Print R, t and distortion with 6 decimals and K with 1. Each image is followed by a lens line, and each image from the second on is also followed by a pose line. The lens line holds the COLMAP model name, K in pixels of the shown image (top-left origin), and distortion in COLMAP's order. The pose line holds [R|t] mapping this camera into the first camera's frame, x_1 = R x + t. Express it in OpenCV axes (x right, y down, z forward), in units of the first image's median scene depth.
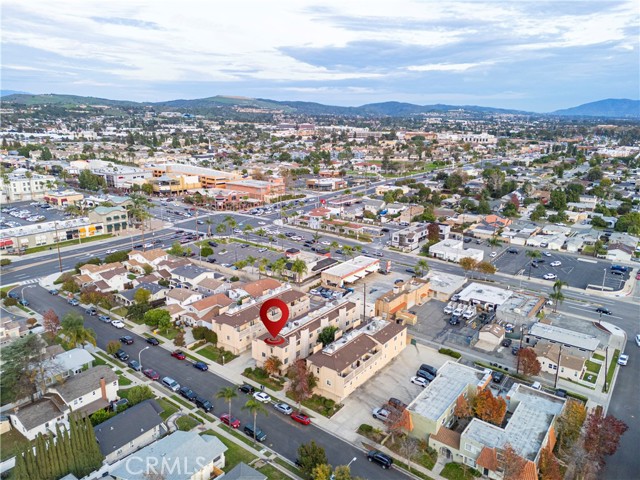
lens RADIAL K [[463.5, 0, 320.0], [0, 463.5, 240.0], [0, 0, 1]] dist [0.083749, -0.081499]
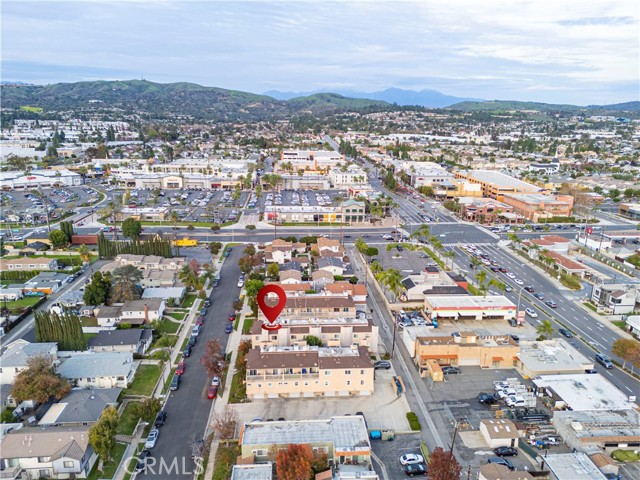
lens RADIAL K [[463.5, 0, 320.0], [0, 463.5, 240.0], [0, 0, 1]] dist [0.083749, -0.081499]
pose [[0.656426, 0.192663, -0.729374, 0.398244], [-0.198949, 0.976822, 0.078975, -0.054331], [0.727684, 0.093267, 0.679542, 0.171326]]
